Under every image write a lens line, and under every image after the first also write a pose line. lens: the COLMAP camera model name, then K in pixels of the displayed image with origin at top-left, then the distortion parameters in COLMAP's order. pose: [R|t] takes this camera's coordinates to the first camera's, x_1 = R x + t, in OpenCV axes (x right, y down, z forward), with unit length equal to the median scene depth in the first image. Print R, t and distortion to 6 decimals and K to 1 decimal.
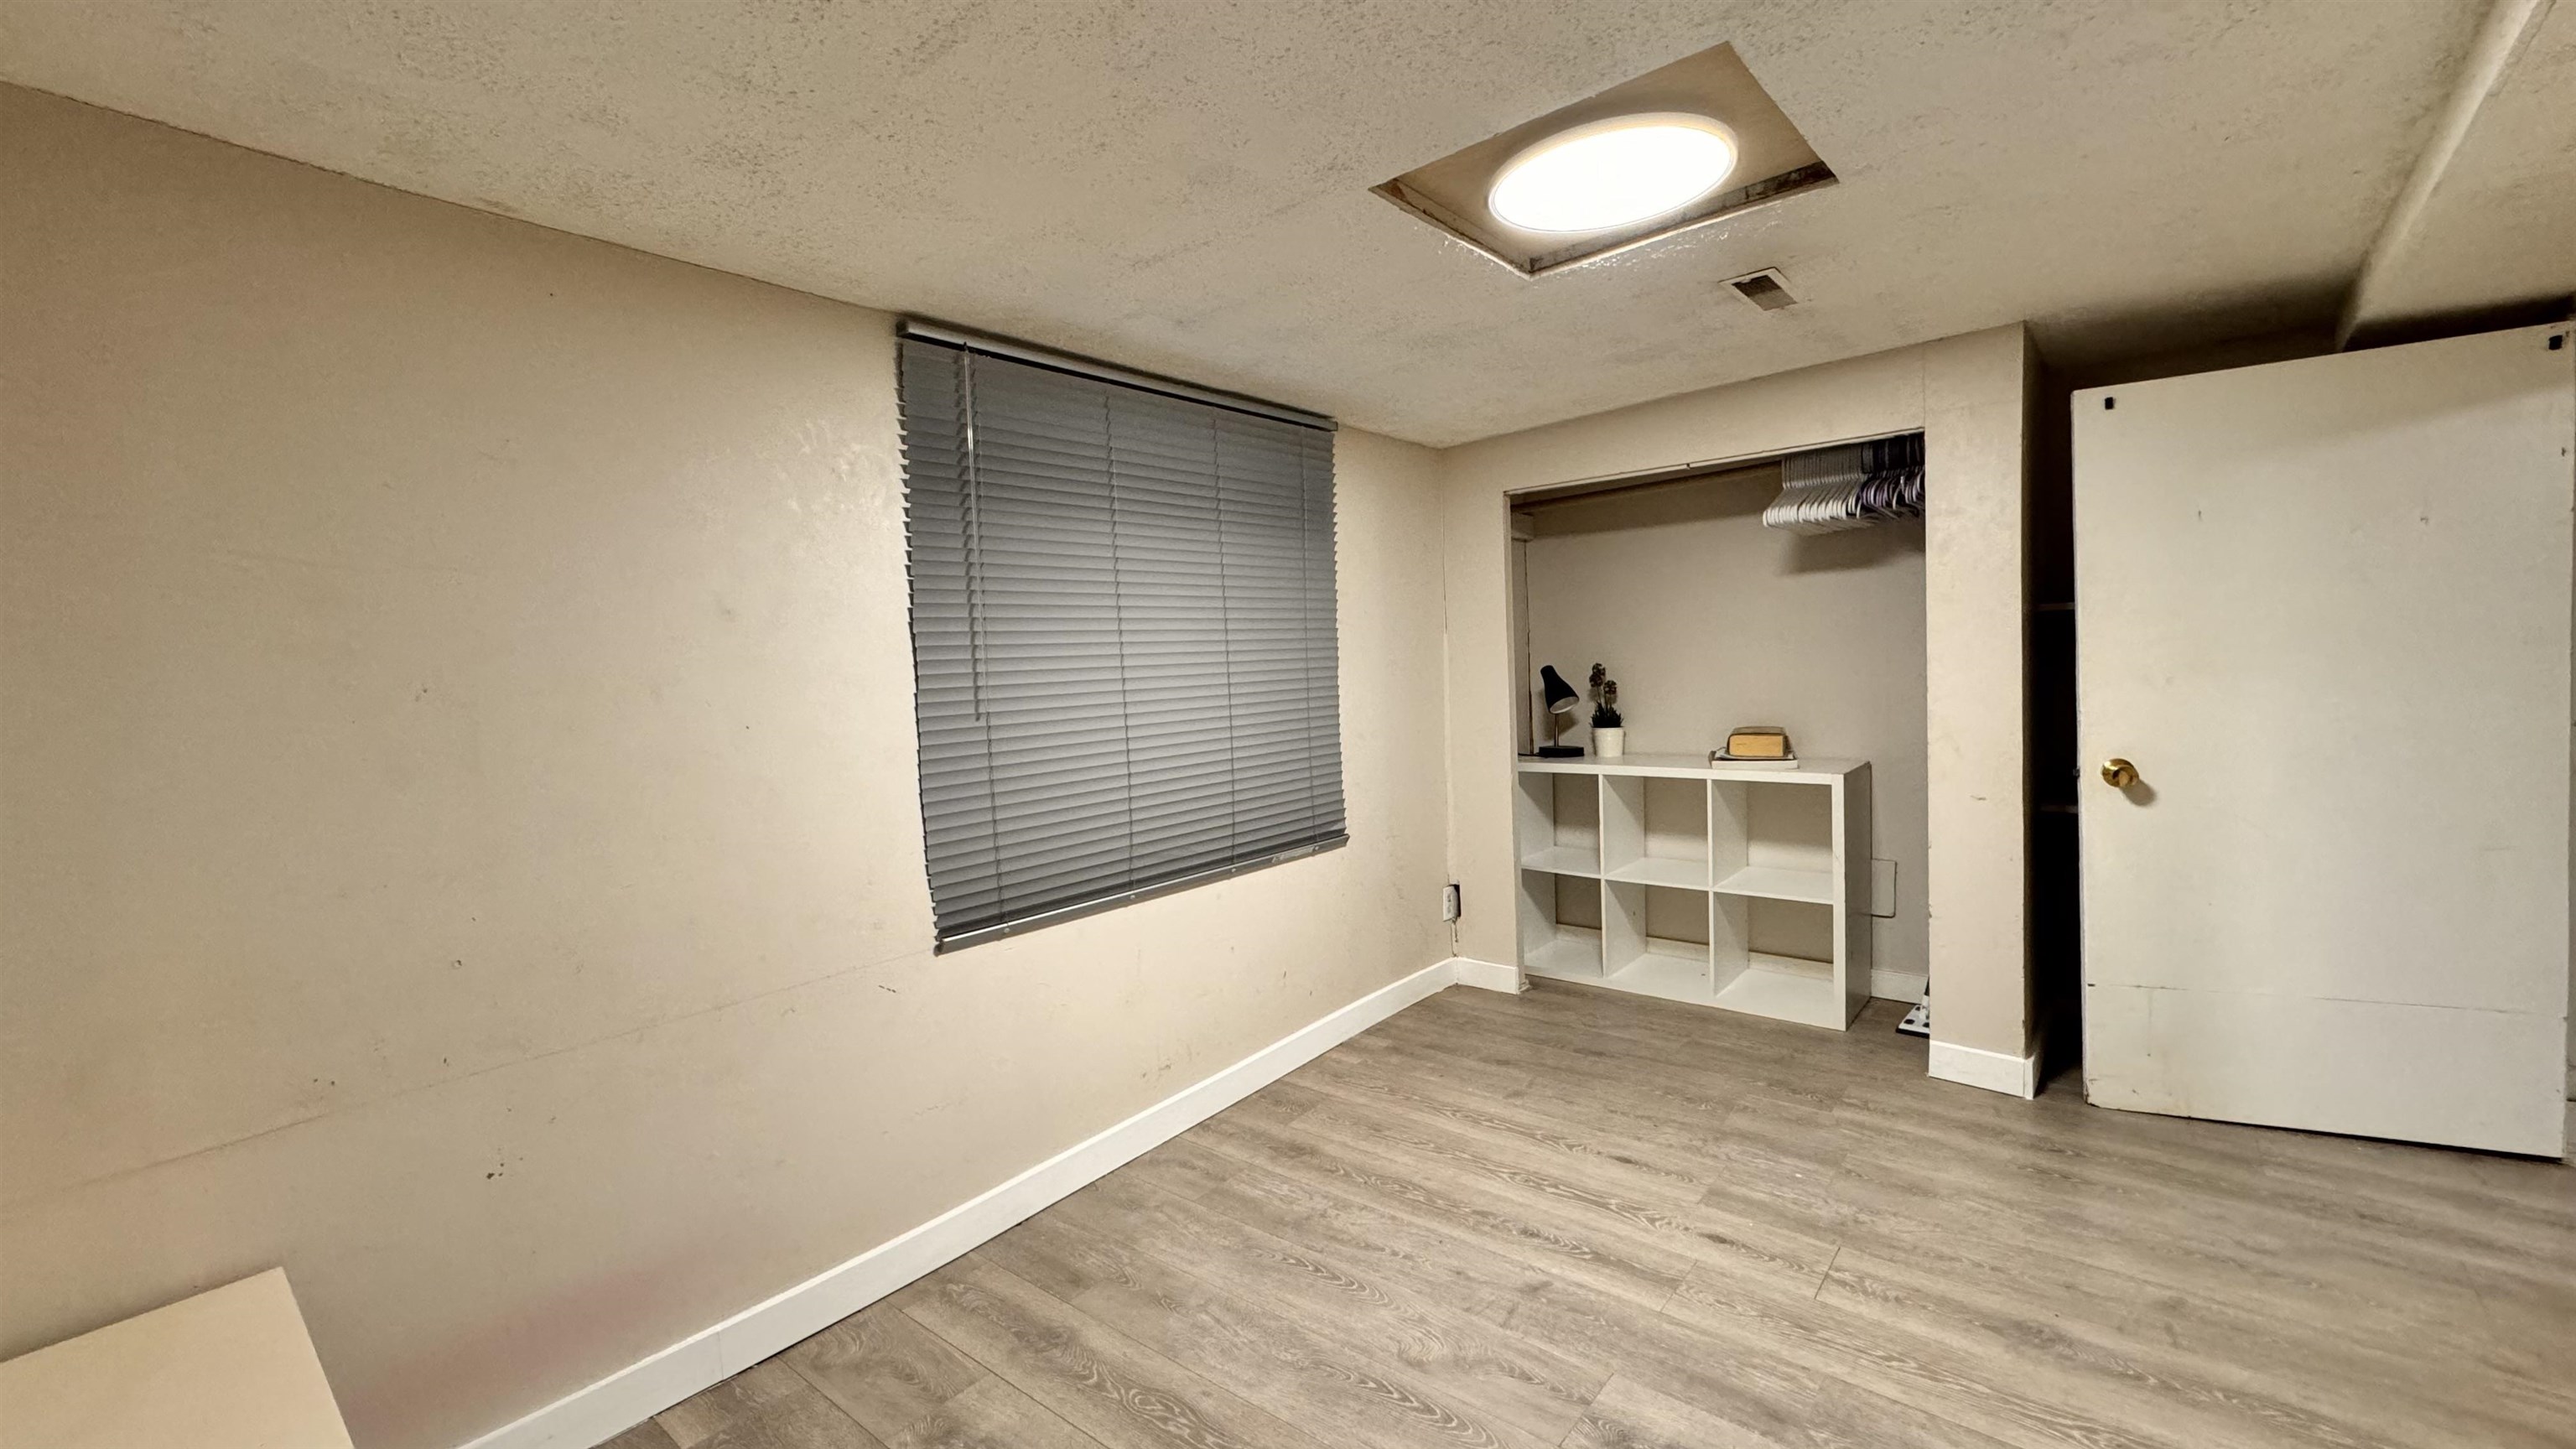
lens RADIAL K [[1026.1, 0, 1285.8], [0, 1026.1, 722.2], [0, 0, 1]] dist [-0.003142, 0.000316]
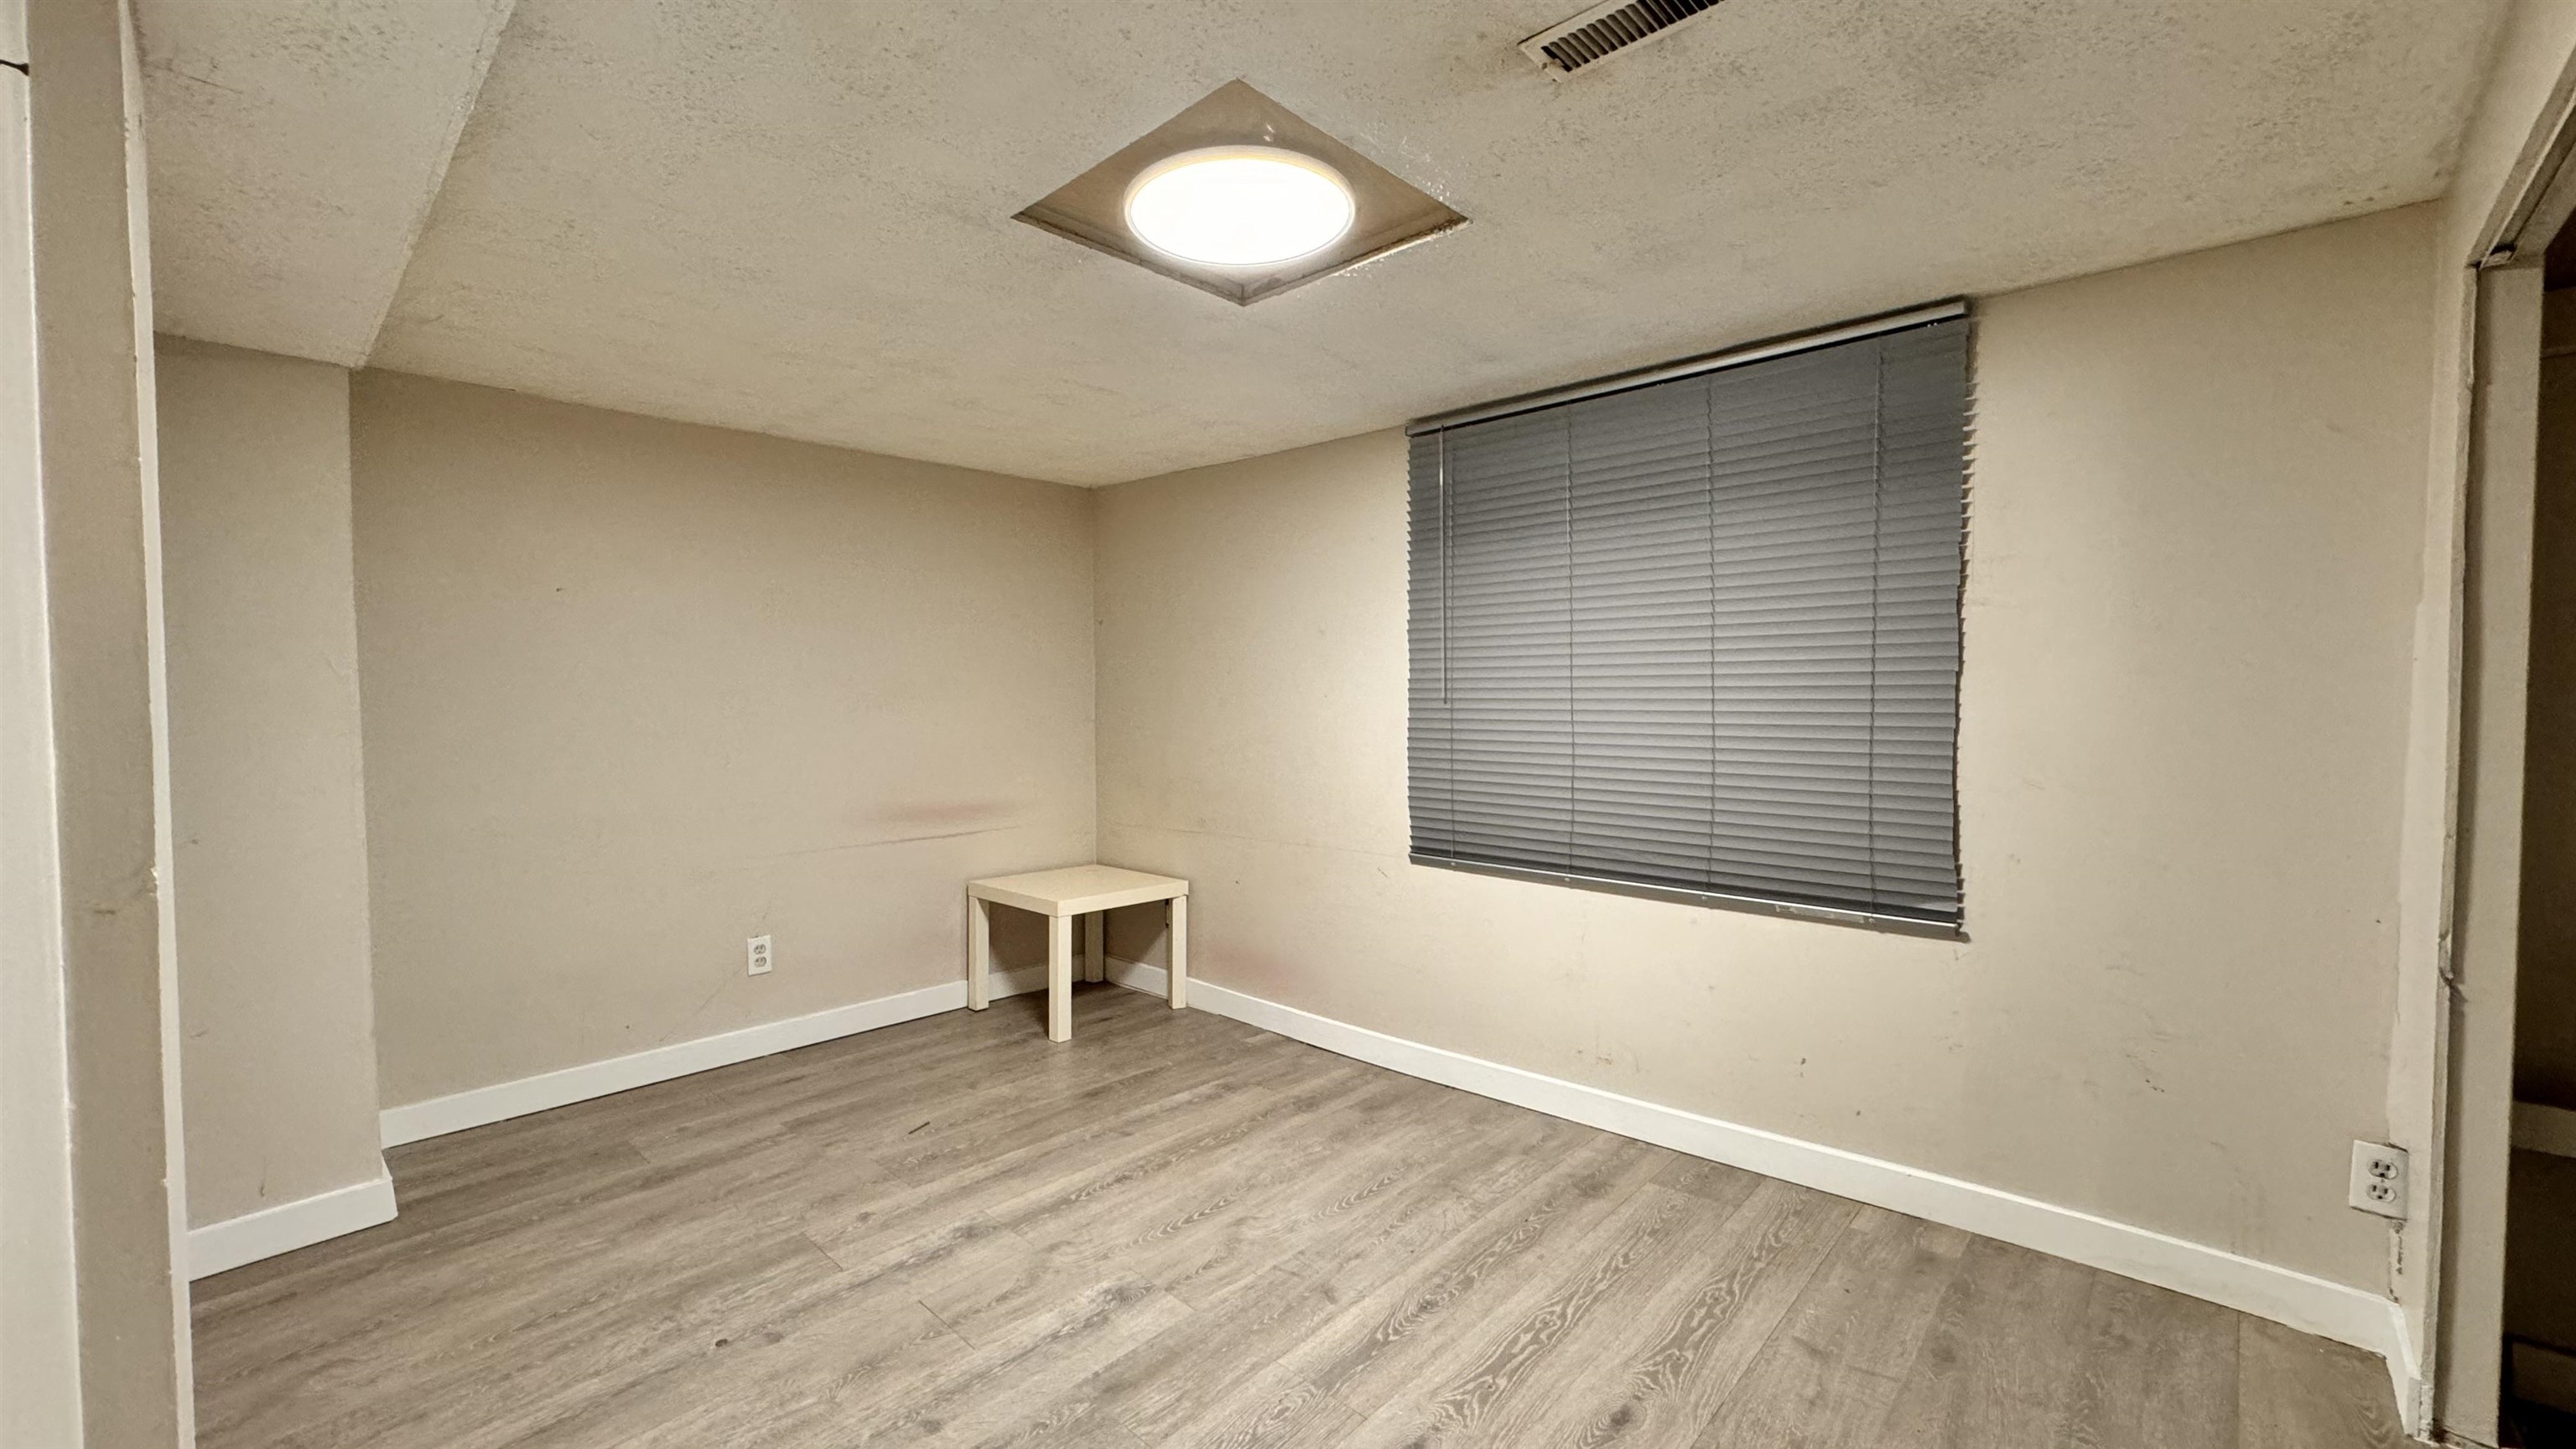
lens RADIAL K [[1026.1, 0, 1287.0], [0, 1026.1, 720.0], [0, 0, 1]] dist [-0.003142, 0.000316]
pose [[-0.049614, 0.081078, -0.995472, 1.043318], [-0.044790, 0.995516, 0.083314, -0.082187], [0.997764, 0.048721, -0.045760, 0.844038]]
